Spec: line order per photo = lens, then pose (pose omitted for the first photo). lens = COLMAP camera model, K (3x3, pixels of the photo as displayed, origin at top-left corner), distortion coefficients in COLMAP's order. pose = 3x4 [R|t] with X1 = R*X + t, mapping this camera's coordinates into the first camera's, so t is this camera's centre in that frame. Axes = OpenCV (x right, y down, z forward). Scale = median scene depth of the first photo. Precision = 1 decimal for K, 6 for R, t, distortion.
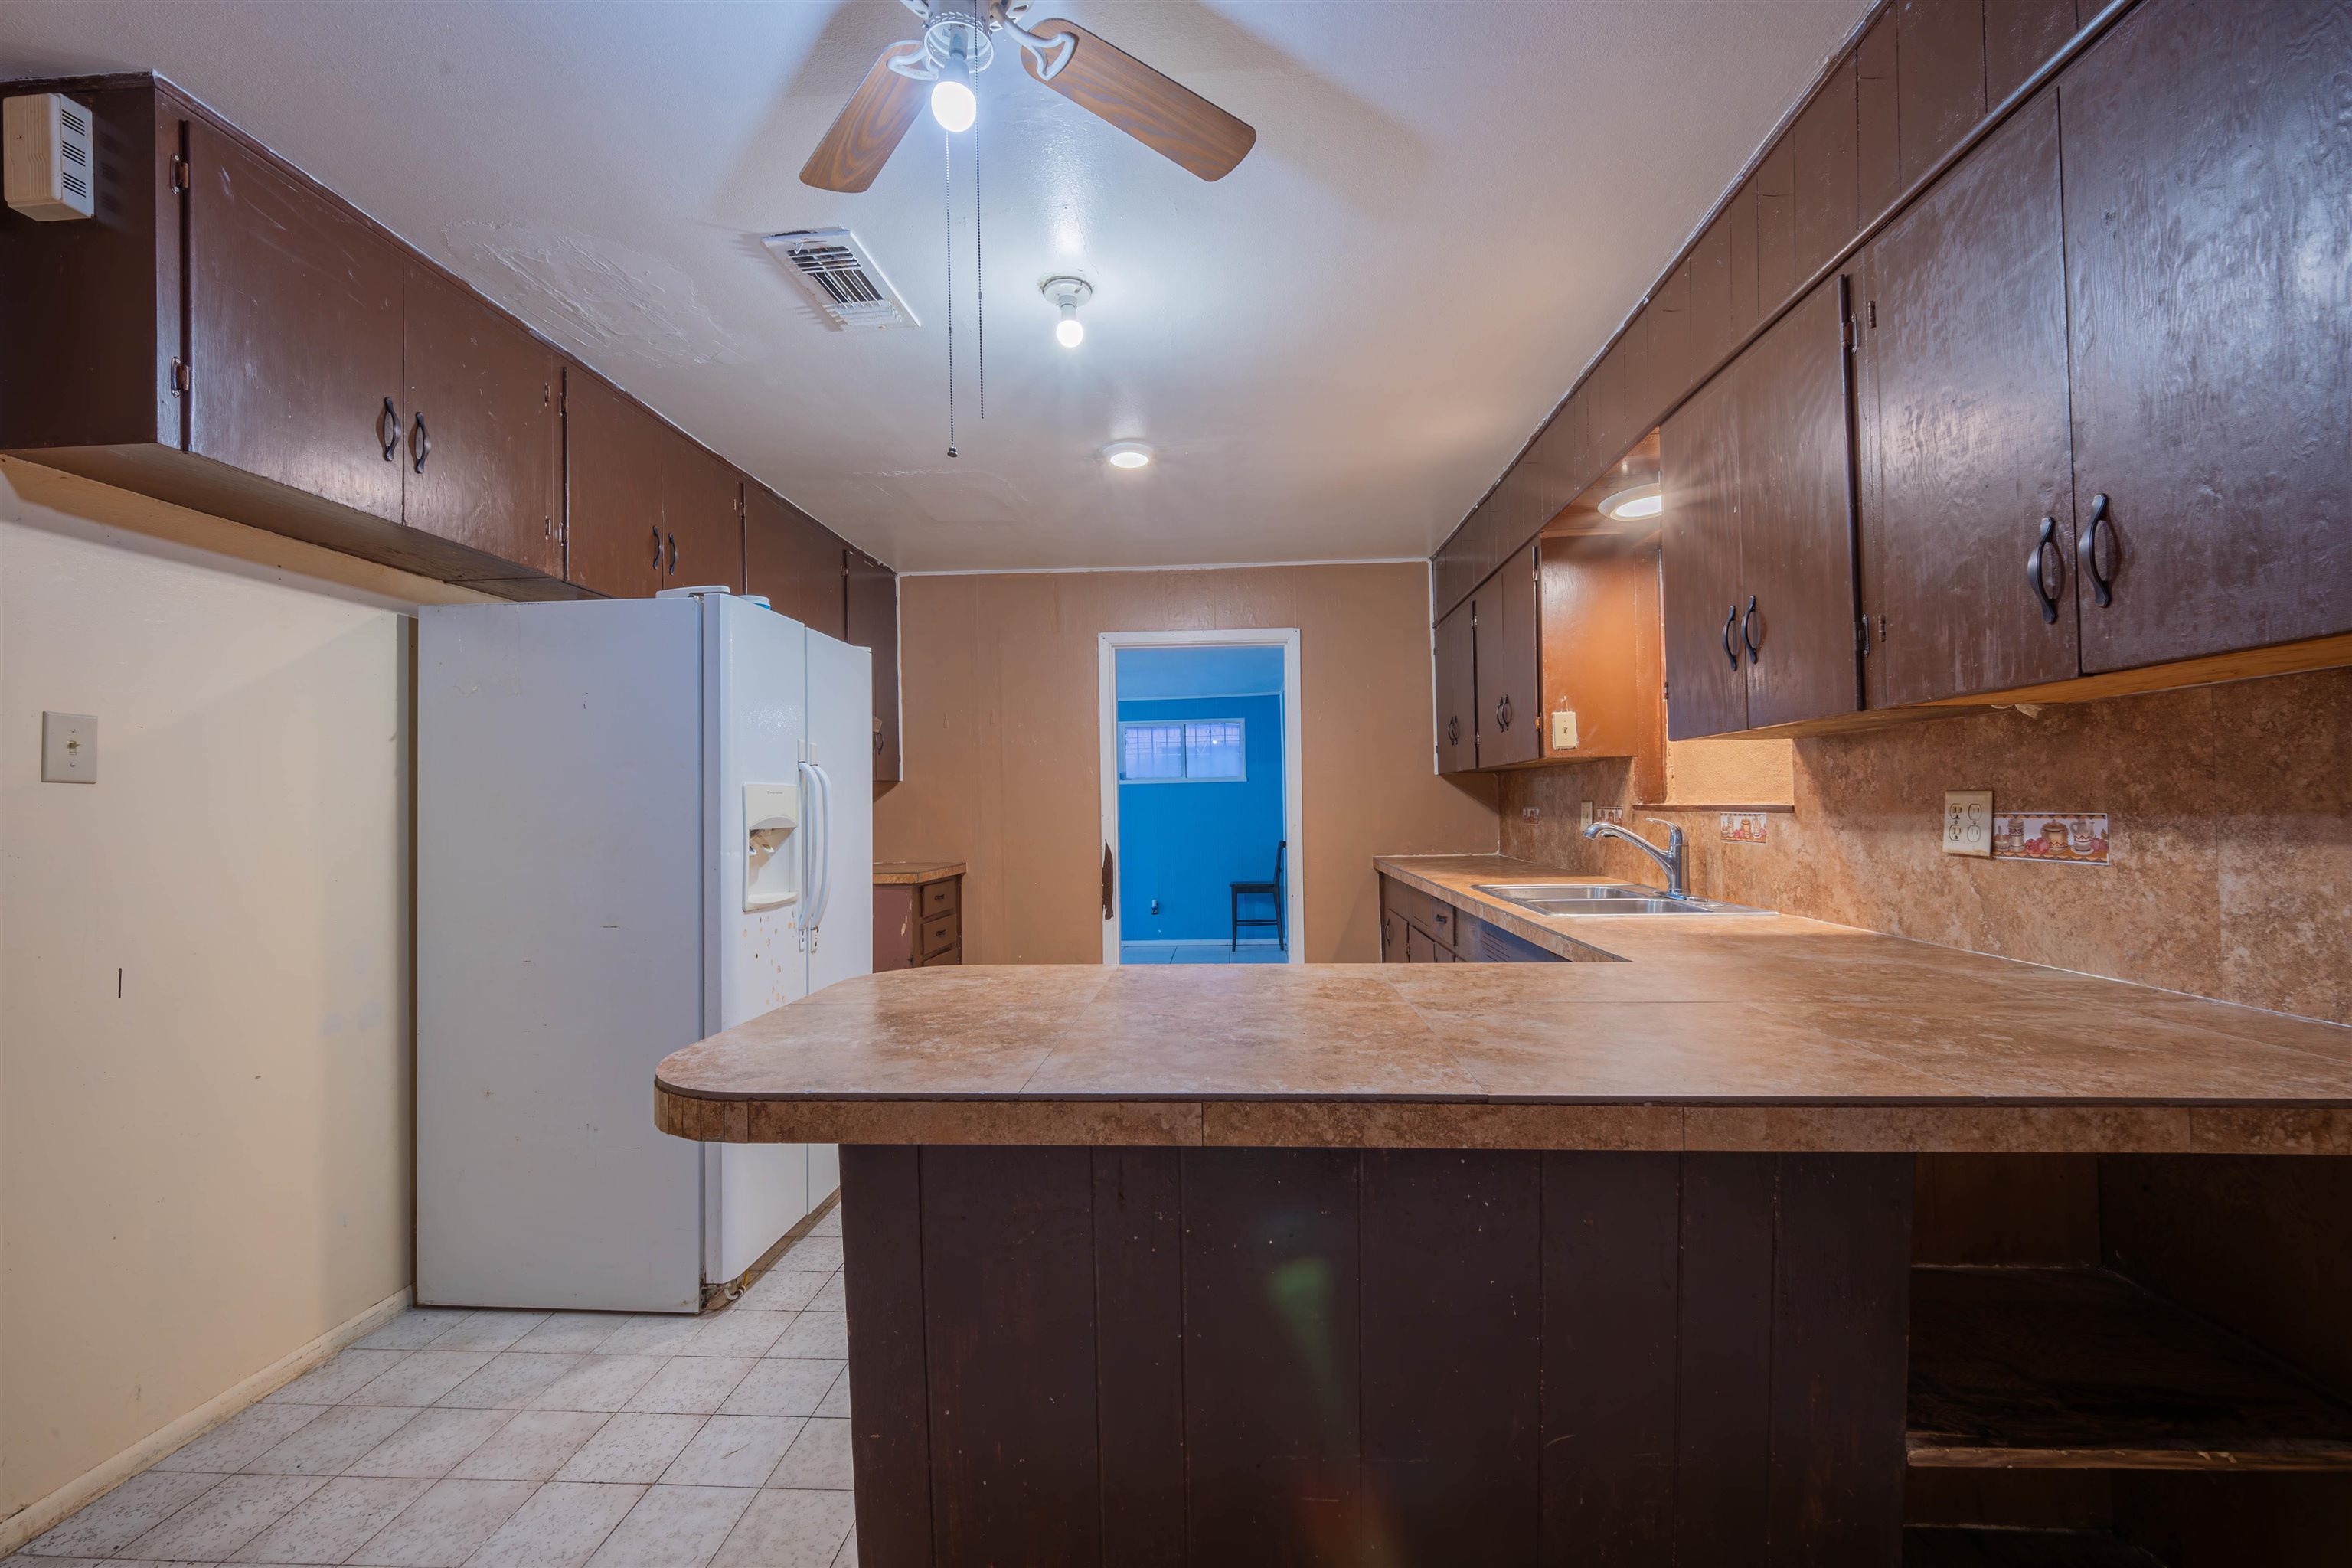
lens RADIAL K [[971.4, 0, 1182.3], [0, 971.4, 790.4], [0, 0, 1]] dist [-0.000552, -0.000727]
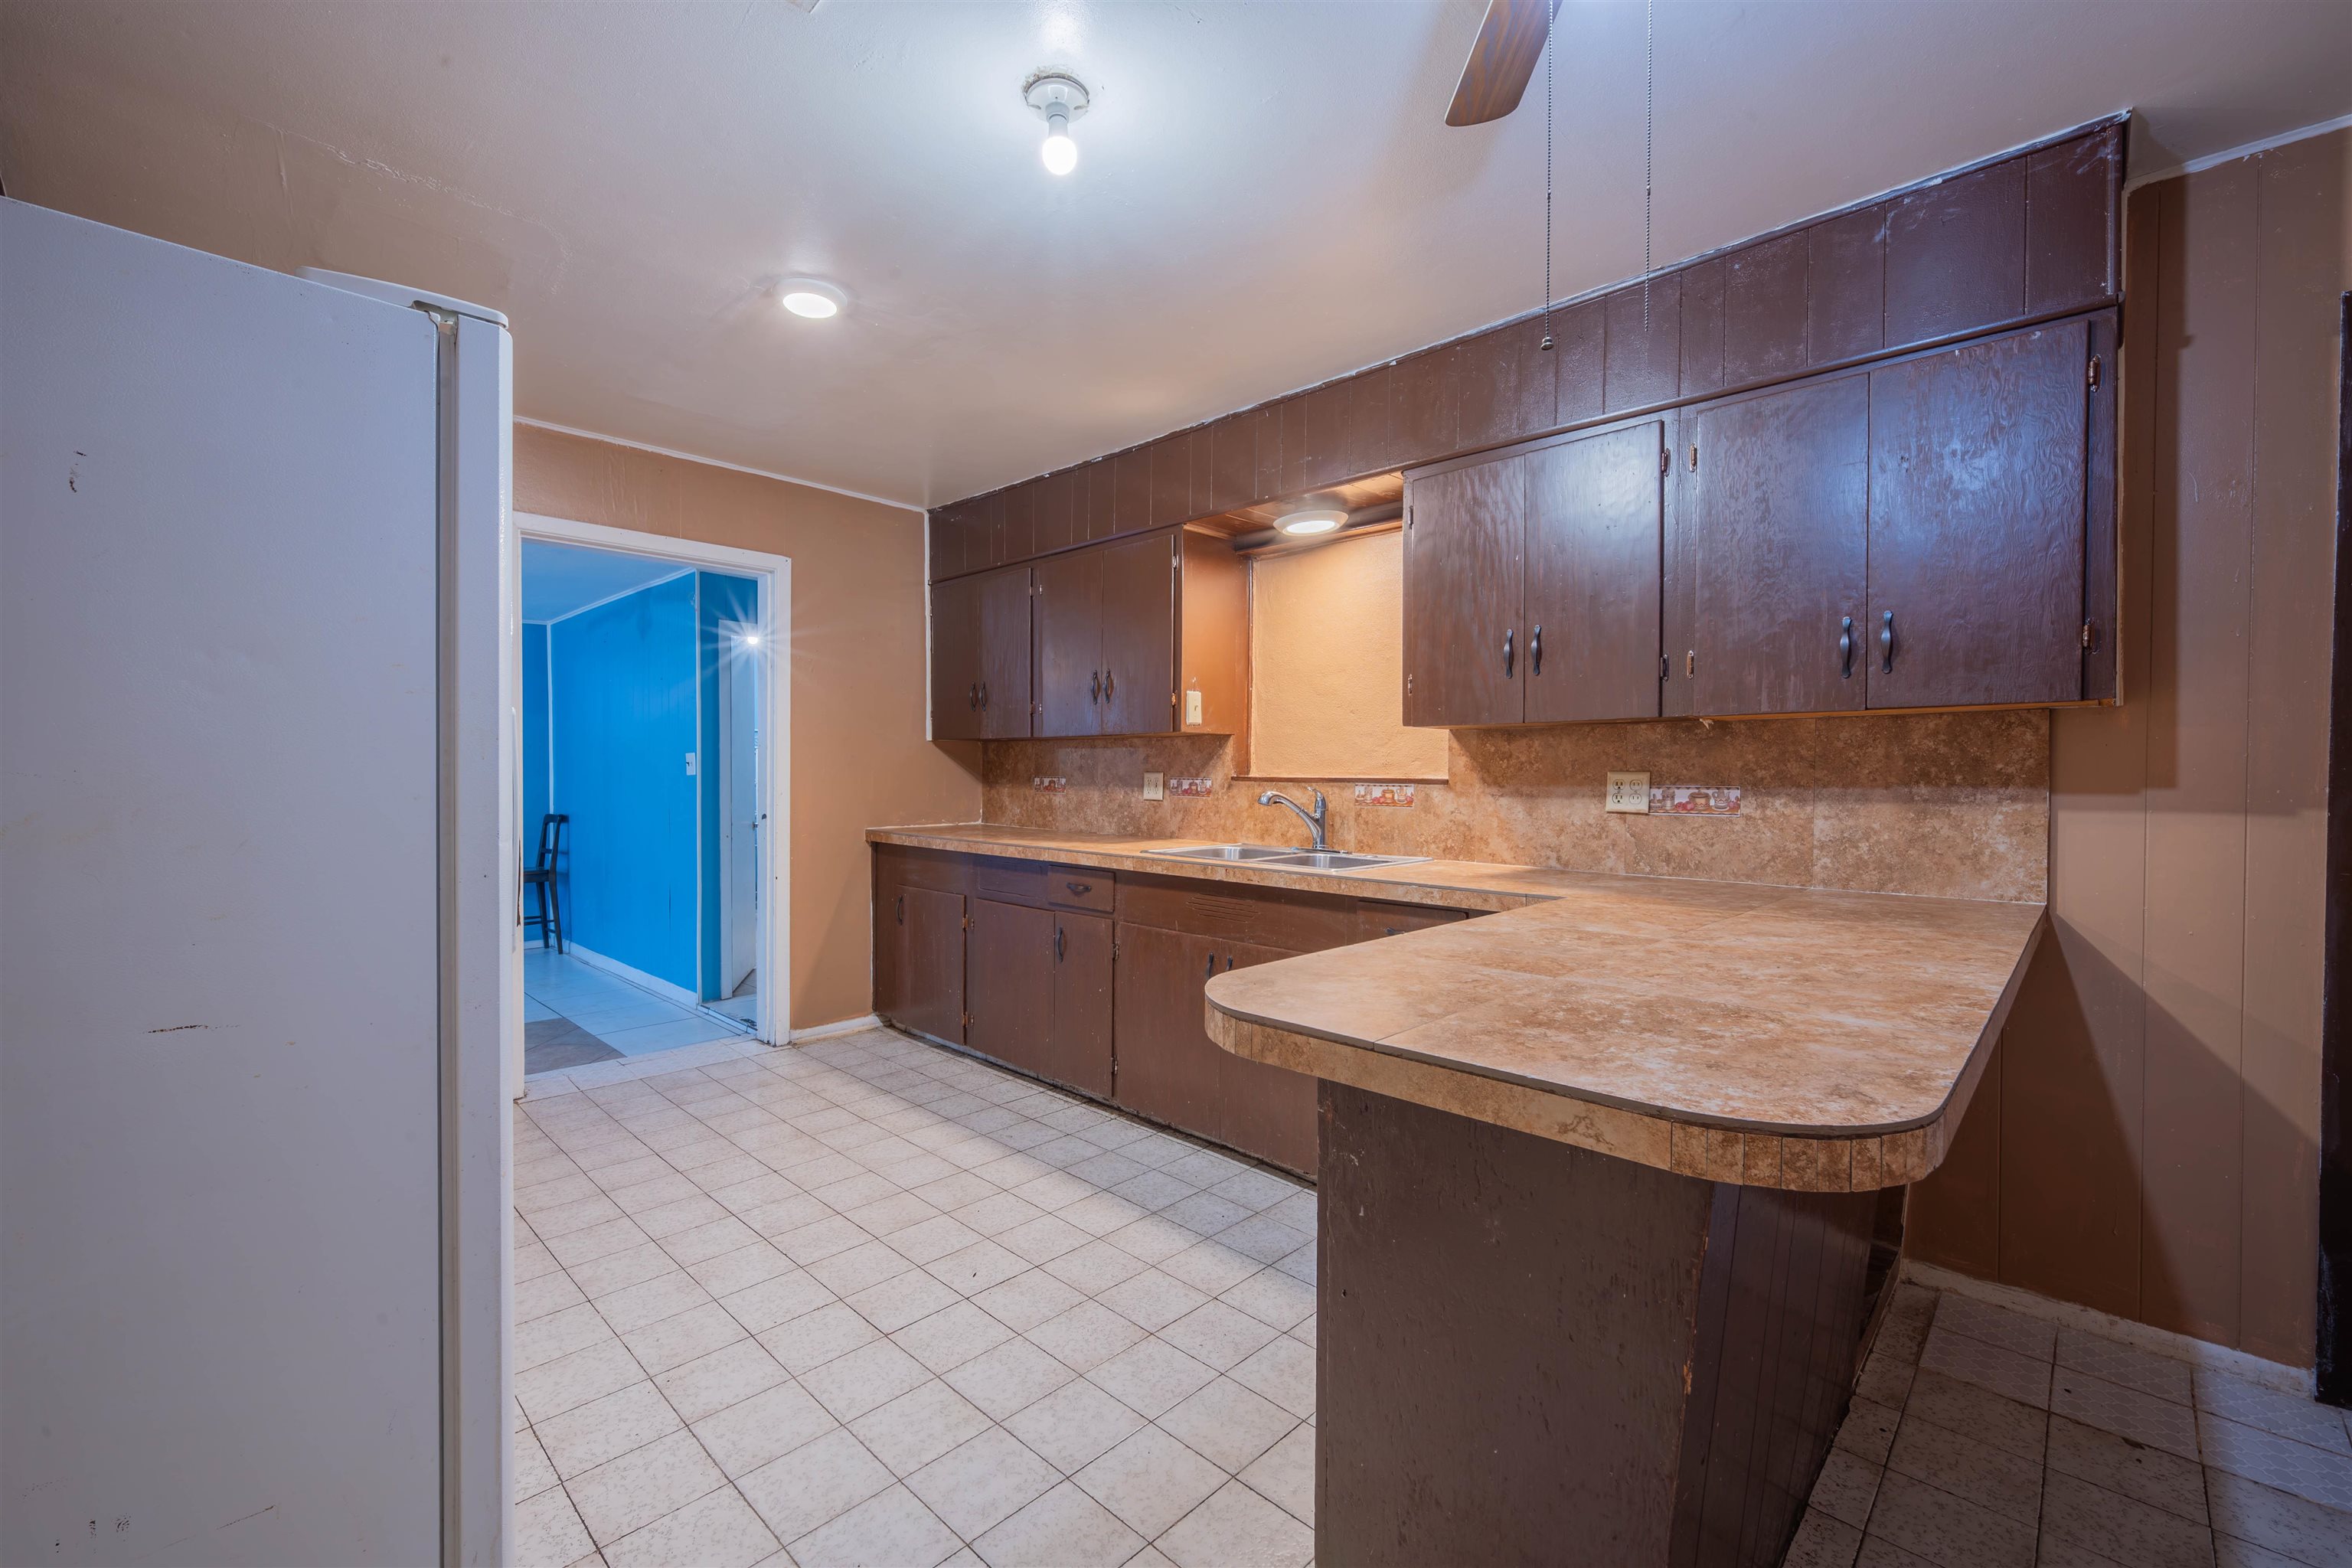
lens RADIAL K [[971.4, 0, 1182.3], [0, 971.4, 790.4], [0, 0, 1]] dist [-0.000552, -0.000727]
pose [[0.652504, 0.003666, 0.757777, -0.879128], [-0.027765, 0.999433, 0.019072, 0.022014], [-0.757277, -0.033485, 0.652235, 0.549252]]
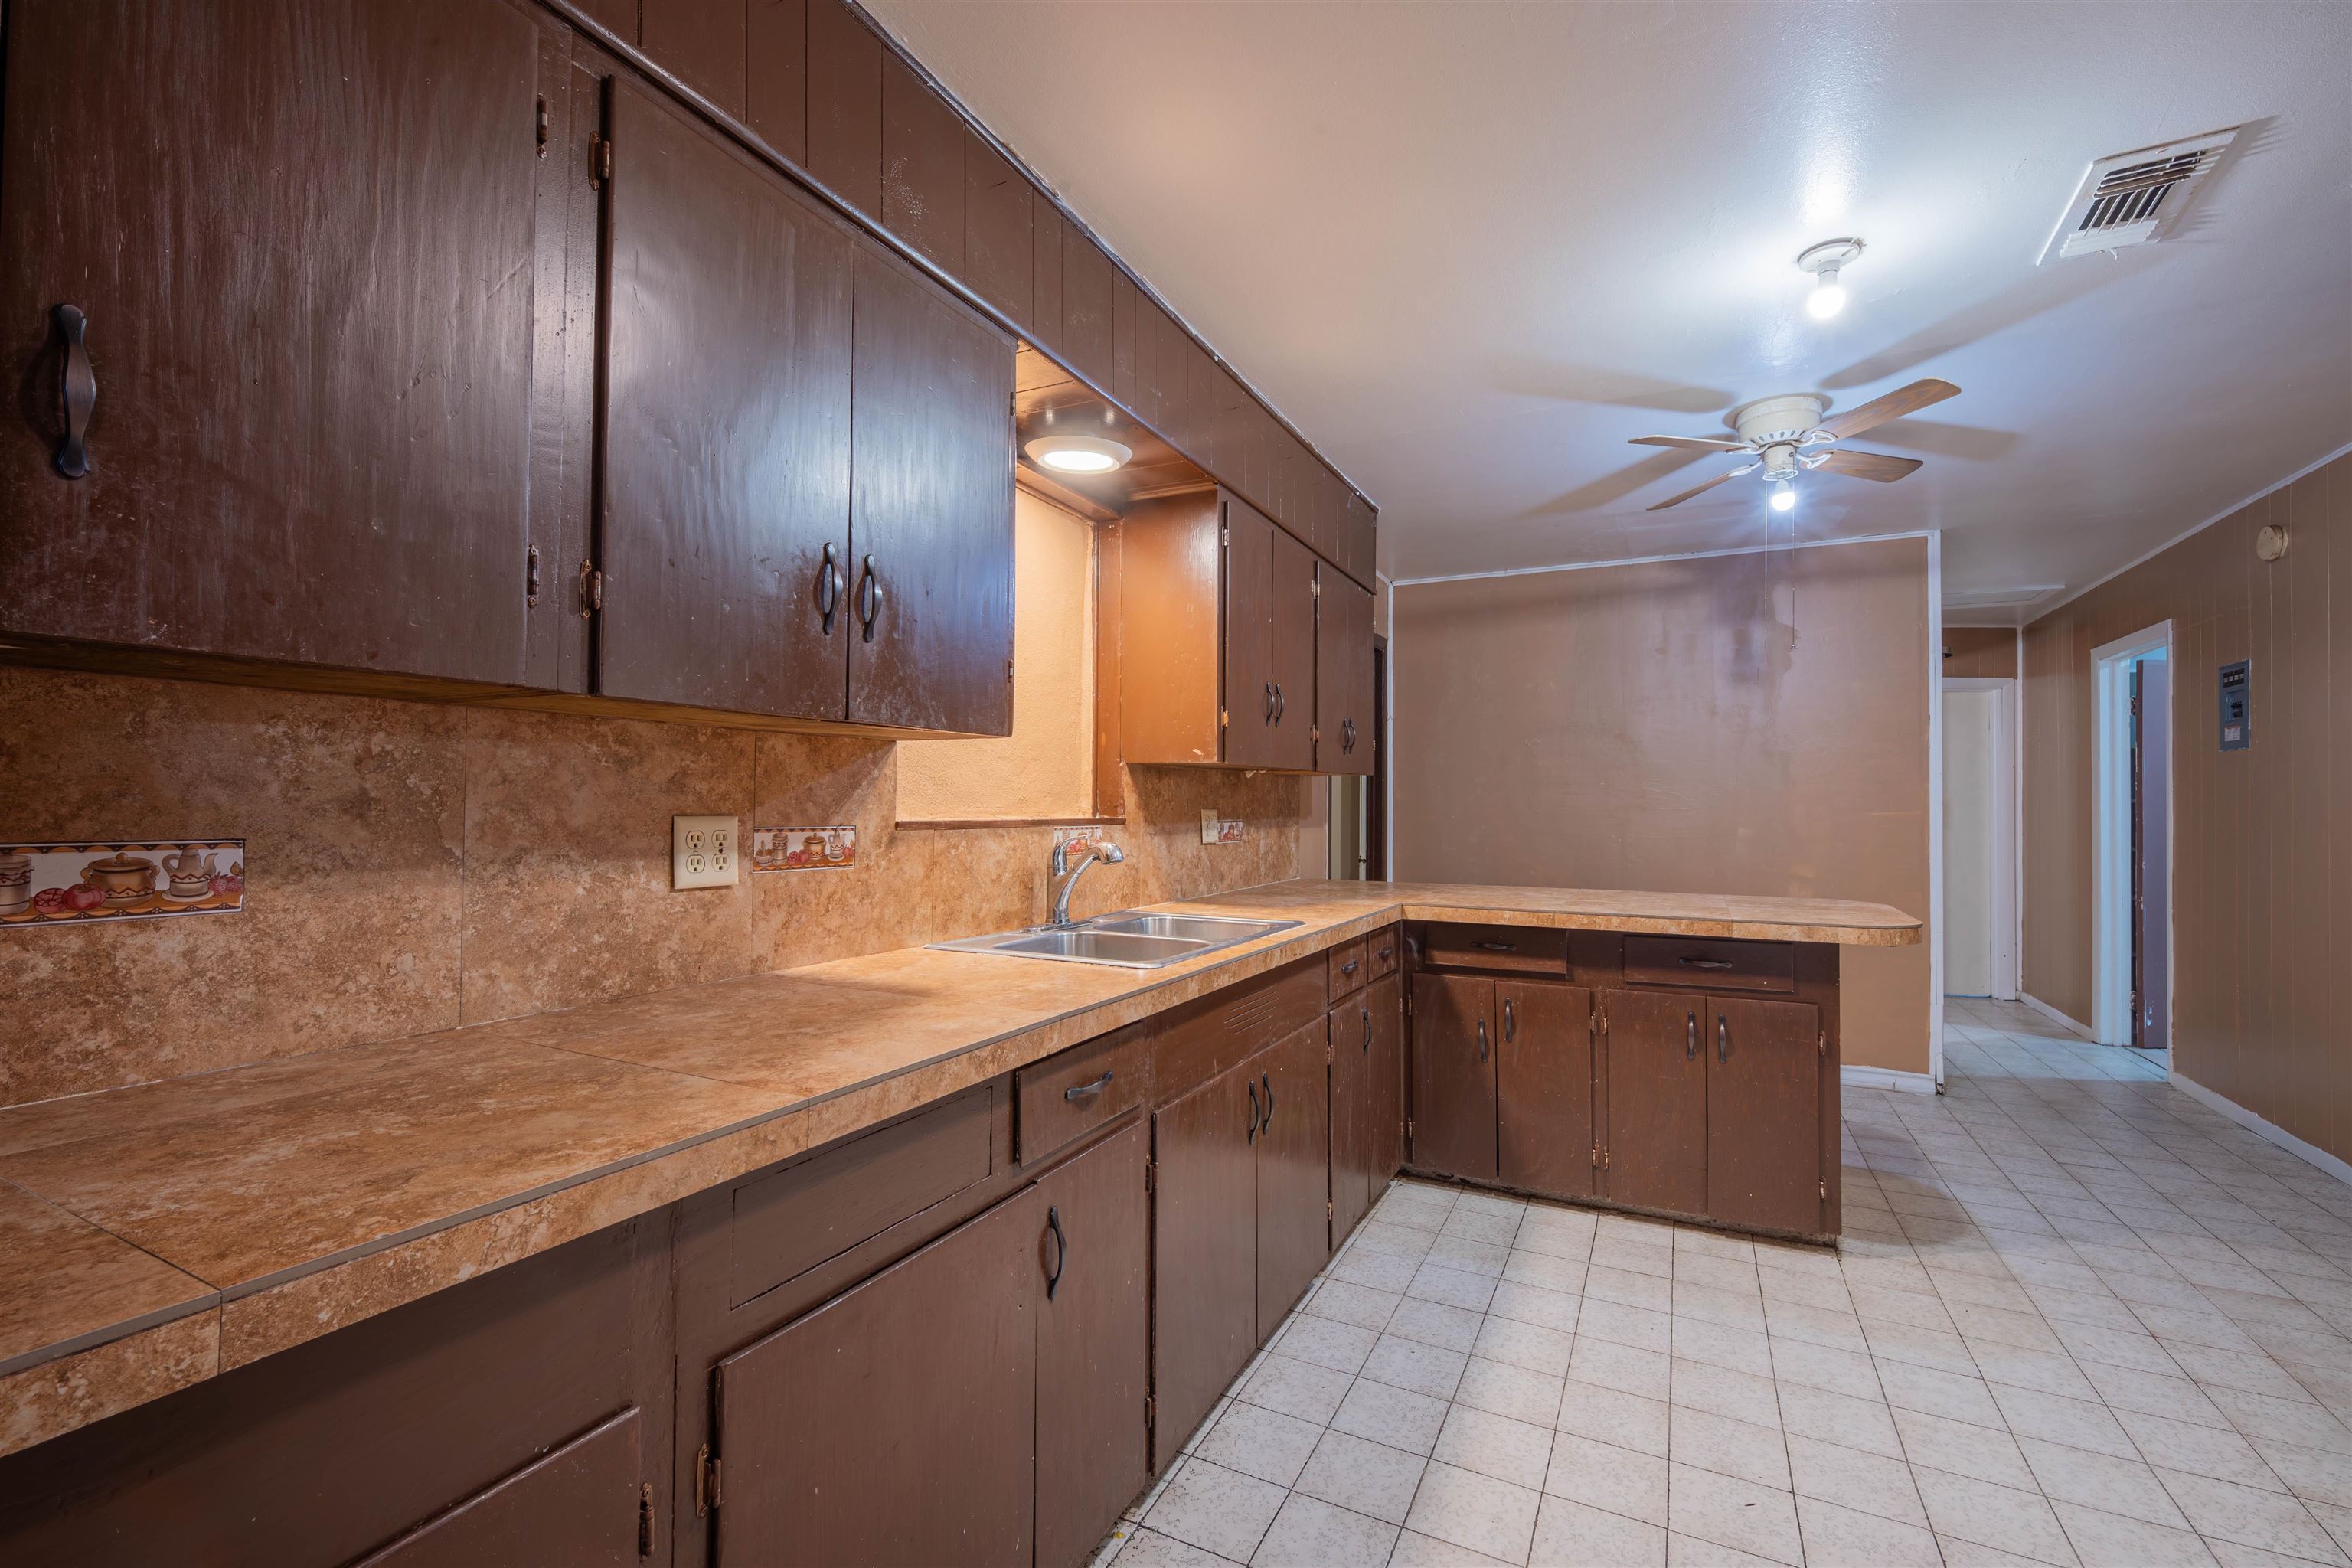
lens RADIAL K [[971.4, 0, 1182.3], [0, 971.4, 790.4], [0, 0, 1]] dist [-0.000552, -0.000727]
pose [[-0.917522, 0.016564, 0.397339, 0.120682], [0.001731, 0.999289, -0.037660, 0.036570], [-0.397681, -0.033866, -0.916899, 2.864598]]
